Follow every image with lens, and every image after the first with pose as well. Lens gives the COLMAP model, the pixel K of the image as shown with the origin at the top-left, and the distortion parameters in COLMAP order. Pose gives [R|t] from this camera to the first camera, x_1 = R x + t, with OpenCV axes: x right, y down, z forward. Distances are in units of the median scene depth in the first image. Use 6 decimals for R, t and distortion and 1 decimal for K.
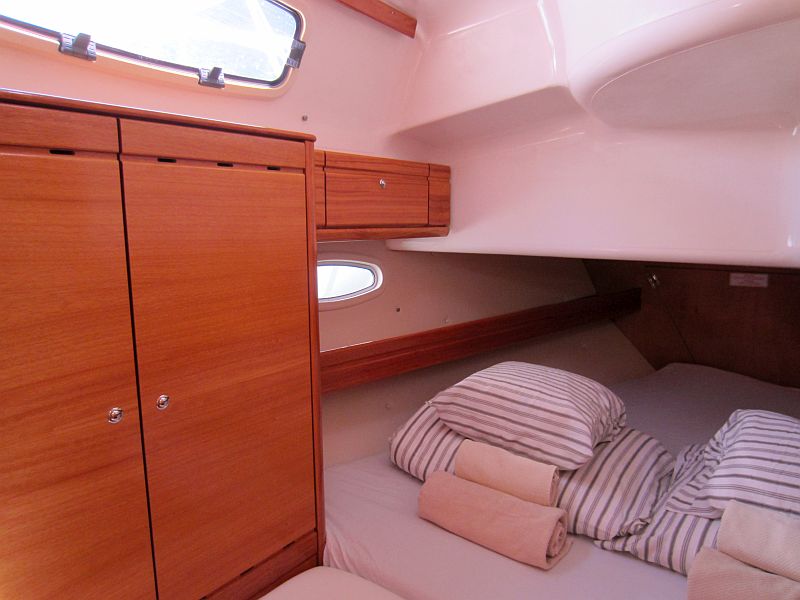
lens RADIAL K [[559.5, 0, 399.9], [0, 559.5, 300.4], [0, 0, 1]] dist [-0.041396, 0.009869]
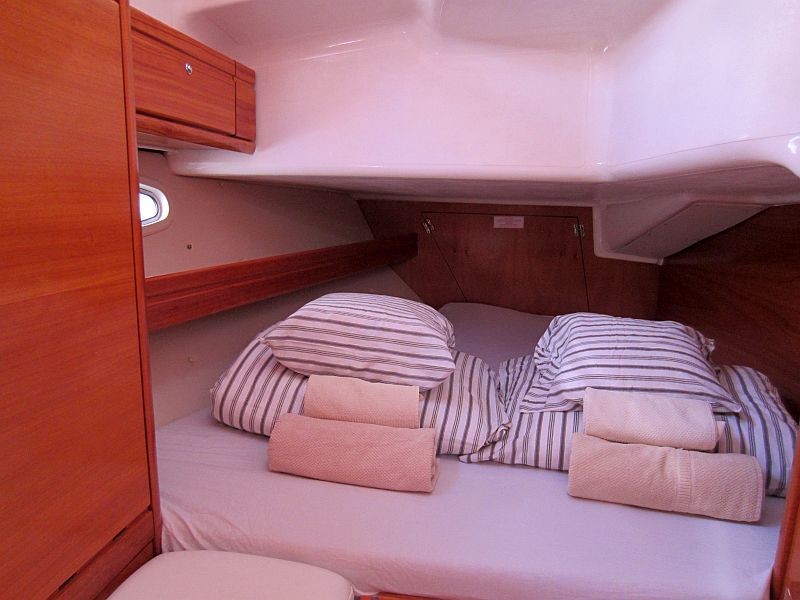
lens RADIAL K [[559.5, 0, 400.7], [0, 559.5, 302.0], [0, 0, 1]] dist [-0.041396, 0.009869]
pose [[0.887013, -0.063457, 0.457364, -0.157493], [0.045484, 0.997702, 0.050215, 0.104102], [-0.459499, -0.023739, 0.887861, 0.176420]]
